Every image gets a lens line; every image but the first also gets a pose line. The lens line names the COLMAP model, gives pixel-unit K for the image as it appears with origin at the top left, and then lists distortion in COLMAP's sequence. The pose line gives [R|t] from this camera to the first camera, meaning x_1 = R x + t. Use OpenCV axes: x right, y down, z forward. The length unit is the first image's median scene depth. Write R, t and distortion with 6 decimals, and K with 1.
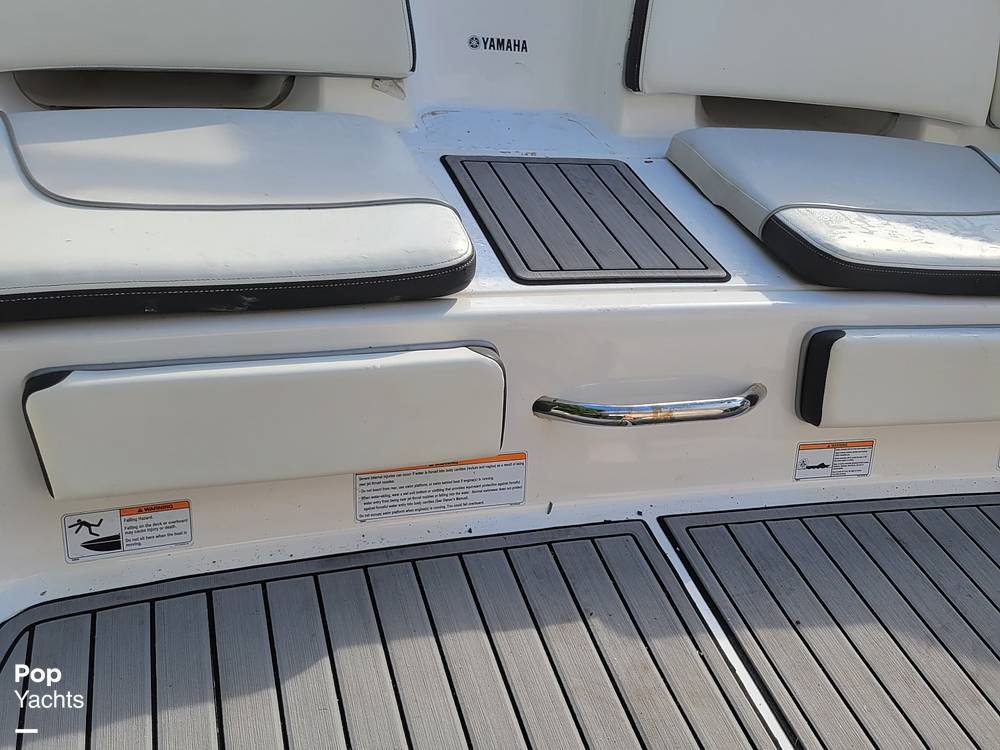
lens RADIAL K [[1008.4, 0, 516.5], [0, 1008.4, 410.7], [0, 0, 1]] dist [0.033243, 0.000000]
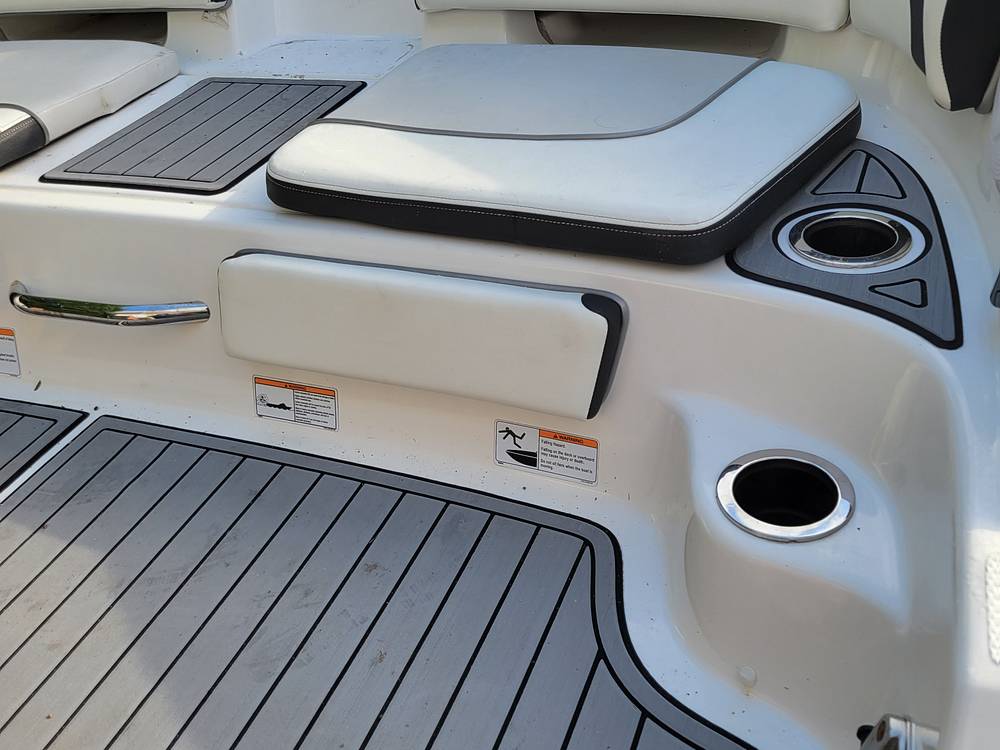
lens RADIAL K [[1008.4, 0, 517.7], [0, 1008.4, 388.9], [0, 0, 1]] dist [0.033243, 0.000000]
pose [[0.757254, 0.171266, -0.630266, 0.904039], [-0.169844, 0.983444, 0.063172, -0.047647], [0.630650, 0.059210, 0.773805, 0.376755]]
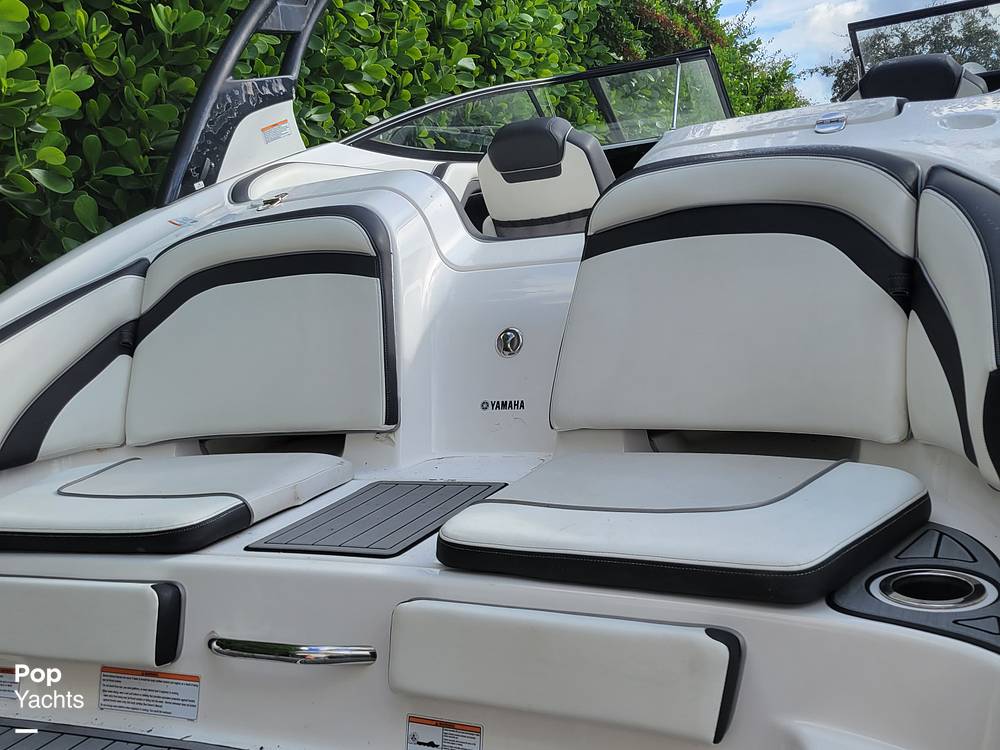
lens RADIAL K [[1008.4, 0, 516.0], [0, 1008.4, 371.0], [0, 0, 1]] dist [0.033243, 0.000000]
pose [[0.699731, -0.121287, -0.704036, 0.981797], [-0.207775, 0.908334, -0.362987, 0.057349], [0.683525, 0.400274, 0.610388, 0.253976]]
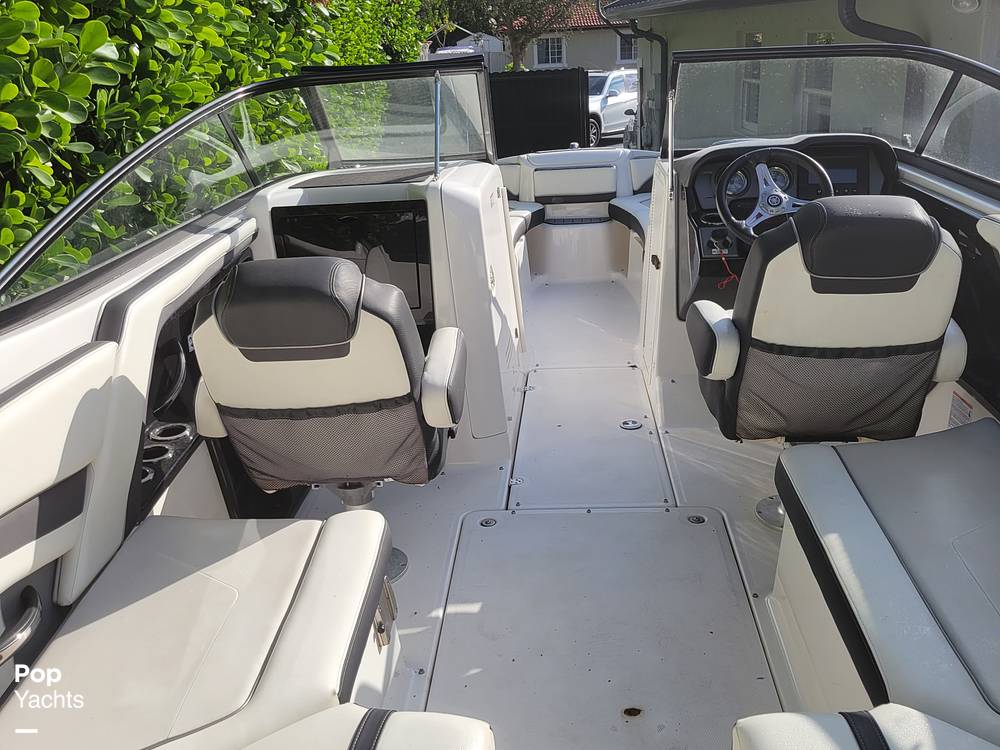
lens RADIAL K [[1008.4, 0, 497.3], [0, 1008.4, 358.4], [0, 0, 1]] dist [0.033243, 0.000000]
pose [[0.916355, -0.065549, -0.394964, 0.163317], [-0.045350, 0.963164, -0.265065, -0.913402], [0.397790, 0.260805, 0.879627, 0.429667]]
